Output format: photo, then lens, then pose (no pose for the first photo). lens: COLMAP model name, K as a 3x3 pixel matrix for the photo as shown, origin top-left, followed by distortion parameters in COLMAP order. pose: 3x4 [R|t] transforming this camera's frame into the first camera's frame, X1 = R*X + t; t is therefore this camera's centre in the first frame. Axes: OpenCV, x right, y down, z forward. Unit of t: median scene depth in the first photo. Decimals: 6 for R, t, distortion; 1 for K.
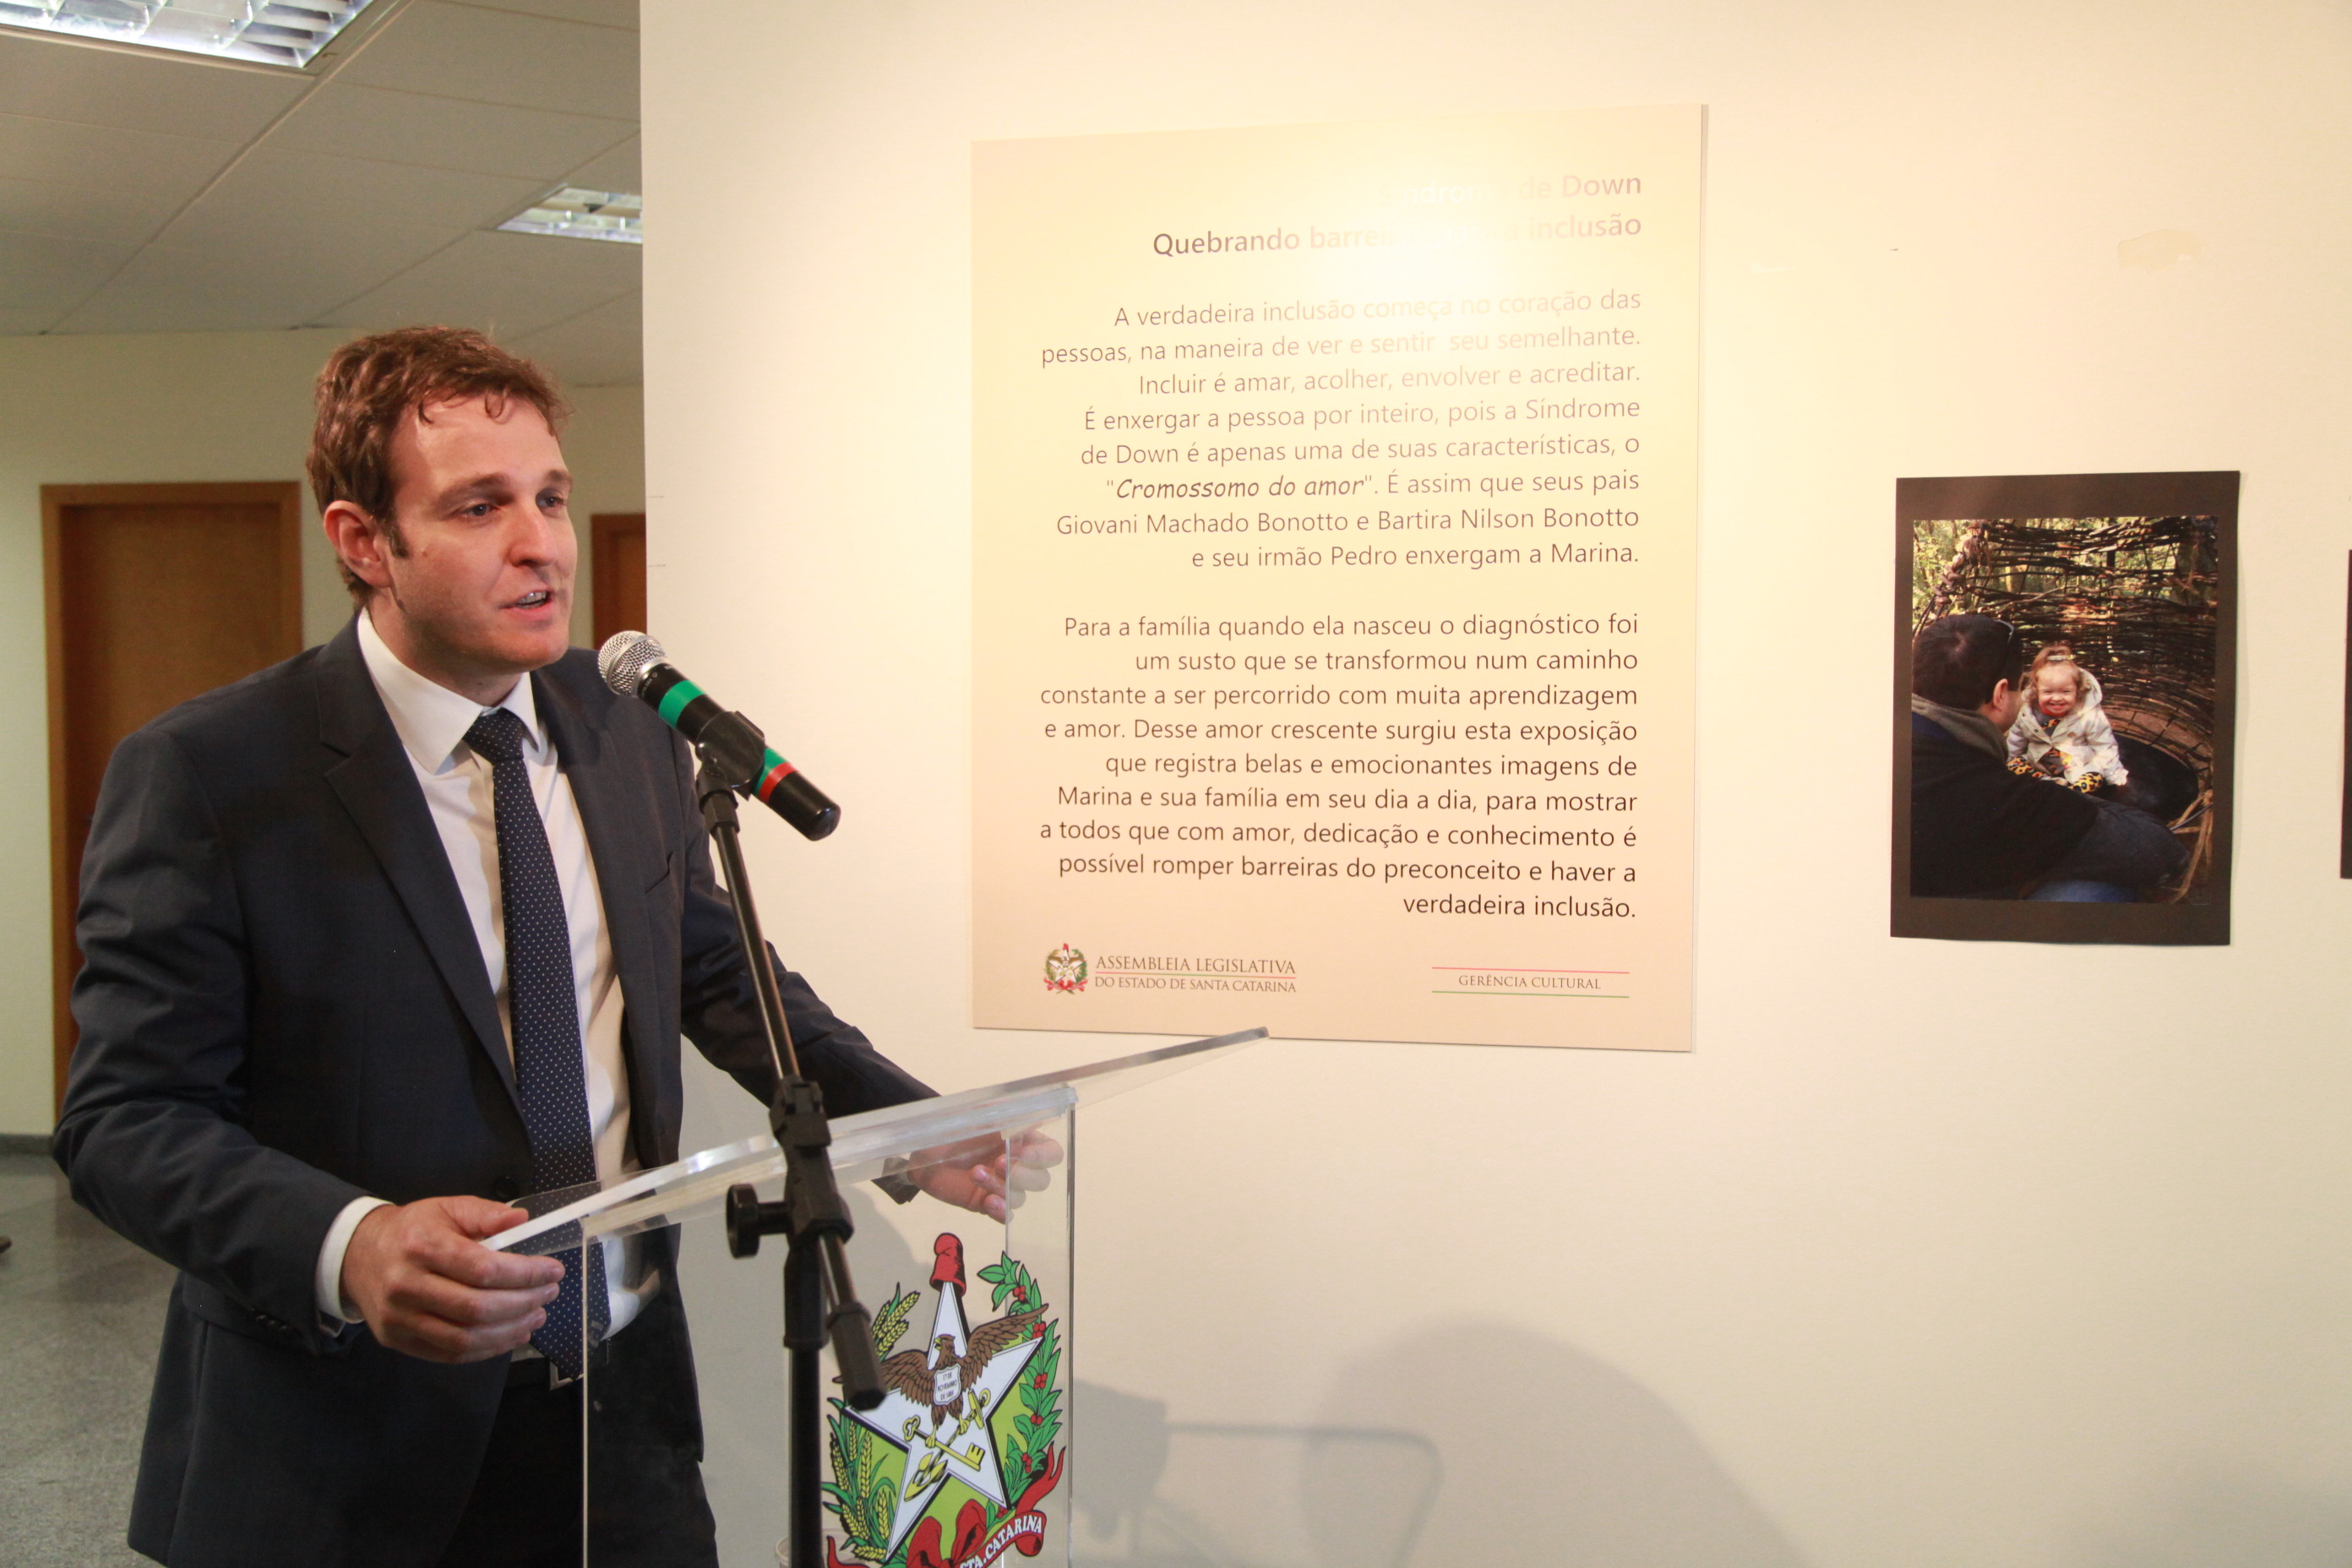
lens RADIAL K [[2352.2, 0, 1207.5], [0, 2352.2, 787.6], [0, 0, 1]] dist [0.037639, 0.001103]
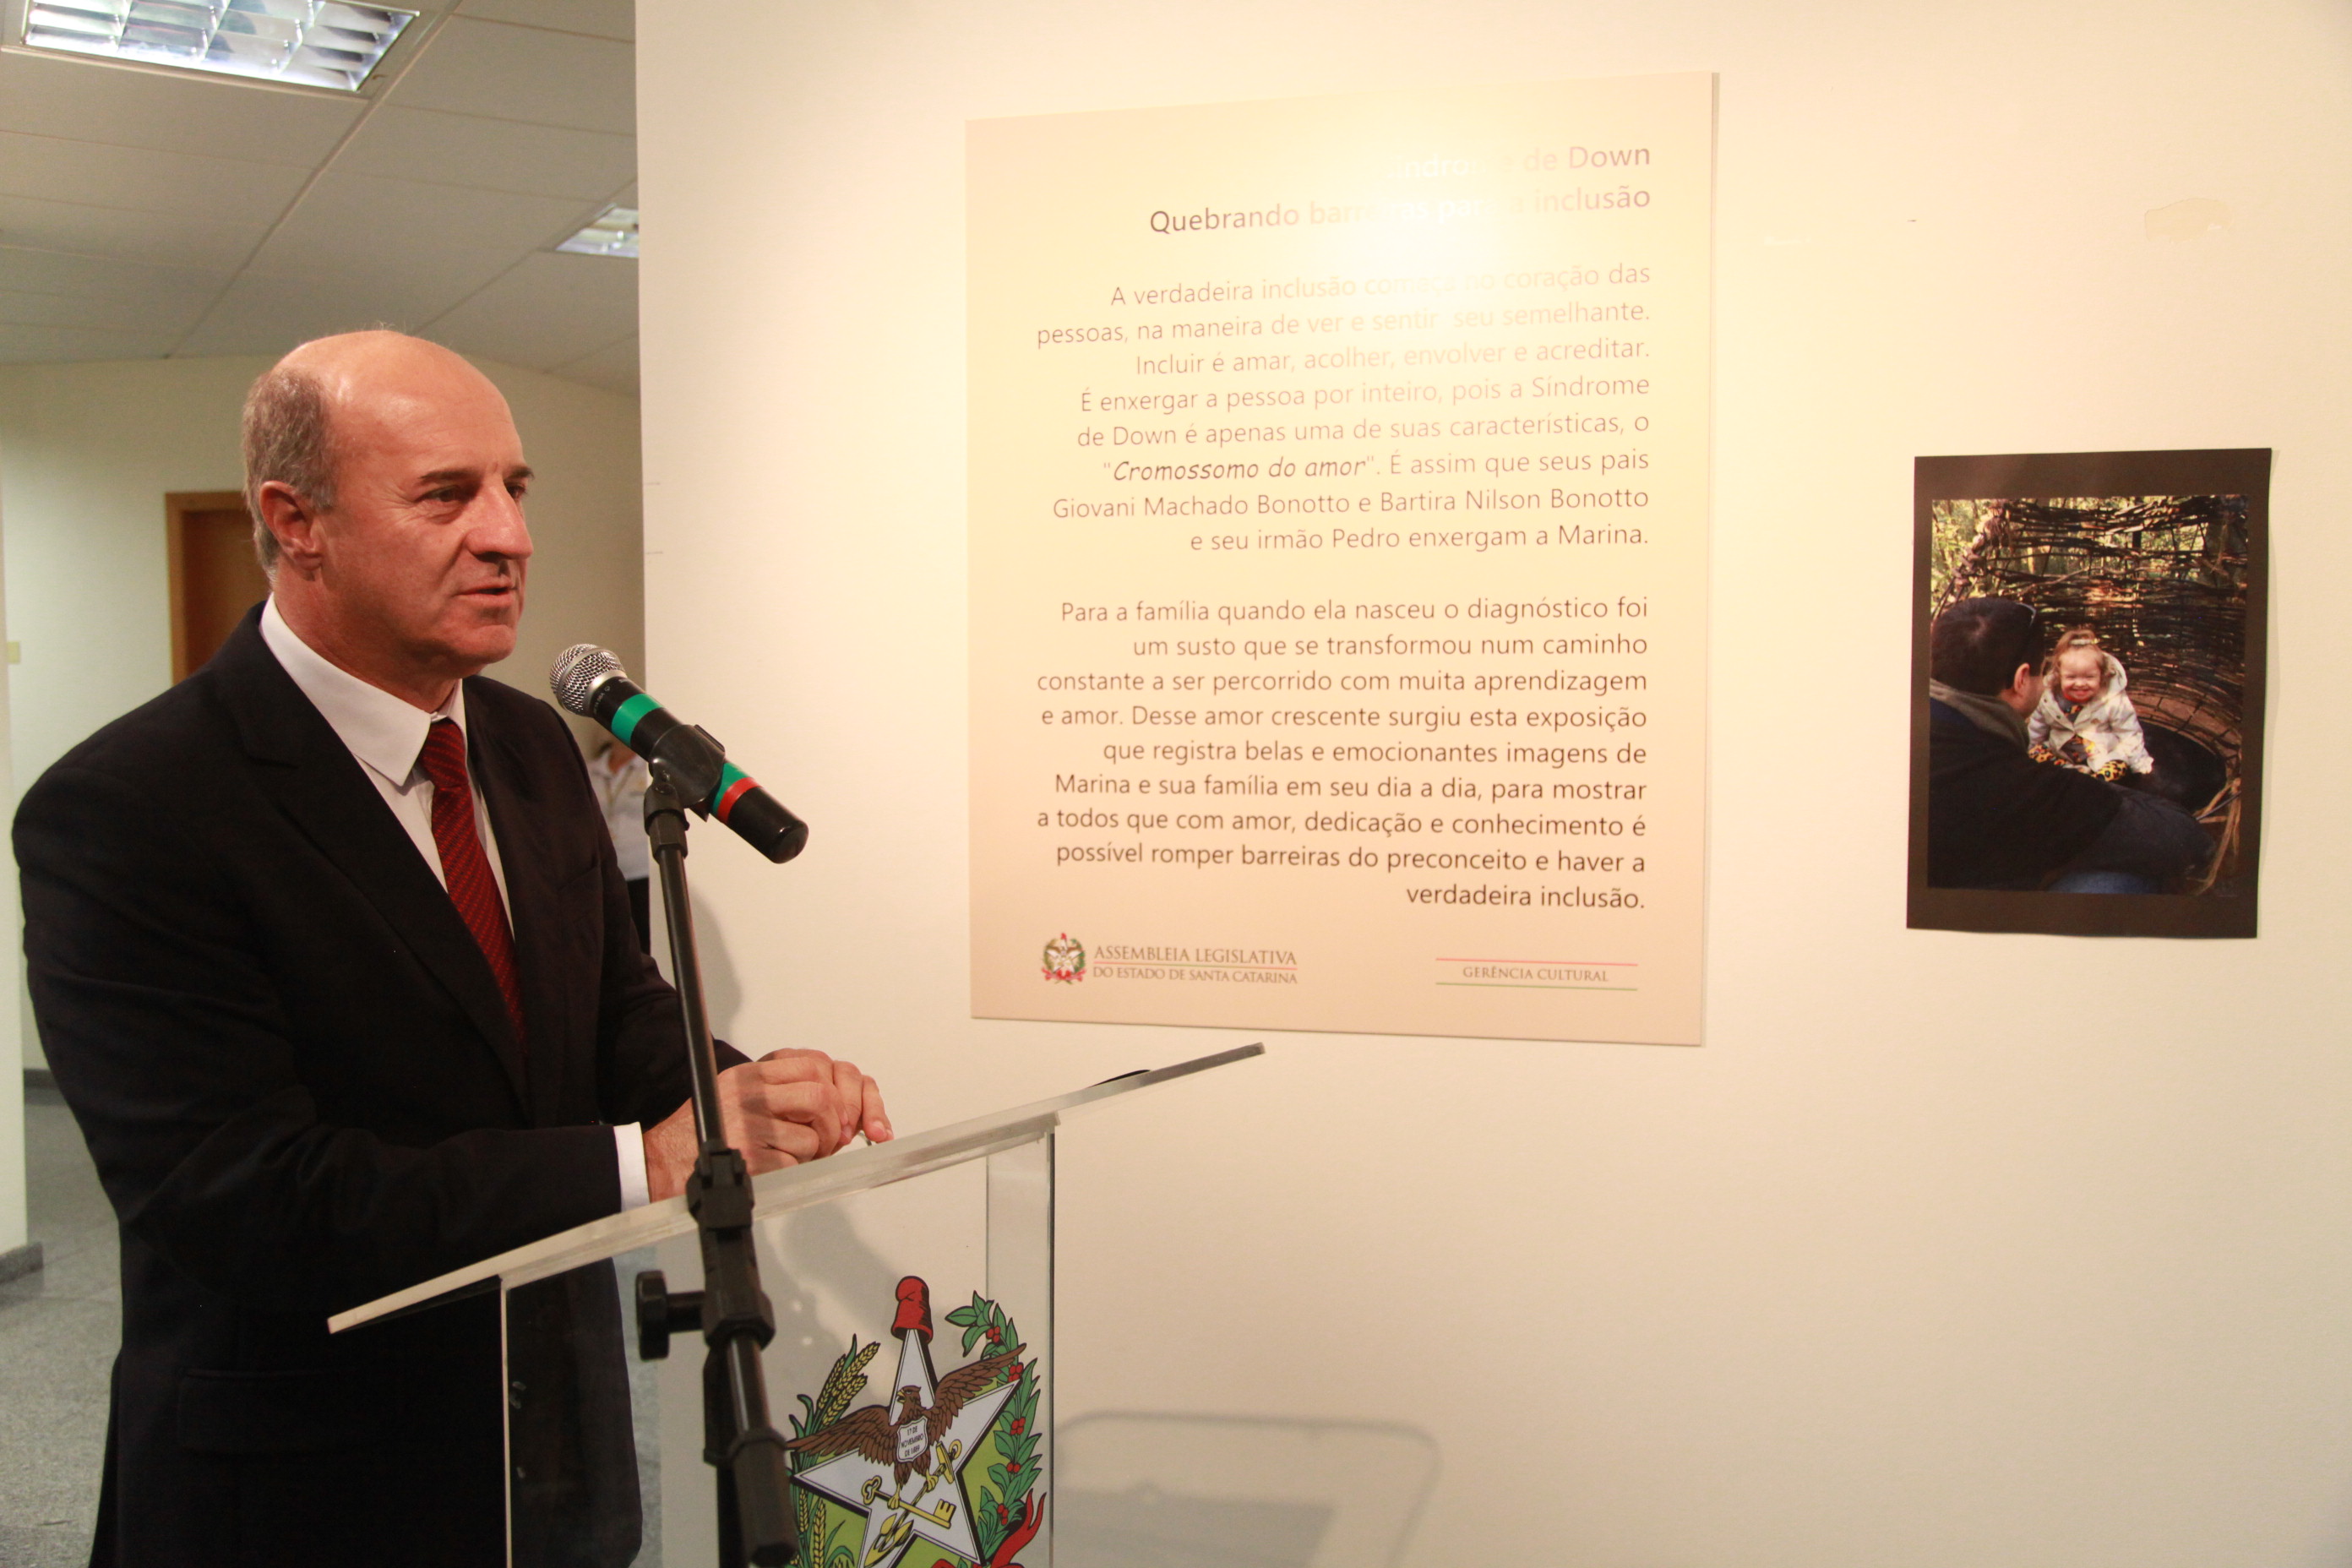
lens RADIAL K [[2026.0, 0, 1175.0], [0, 2026.0, 808.5], [0, 0, 1]] dist [-0.063908, 0.098124]
pose [[0.999694, -0.001530, -0.024675, 0.007892], [0.002166, 0.999665, 0.025777, -0.008204], [0.024628, -0.025823, 0.999363, 0.158935]]
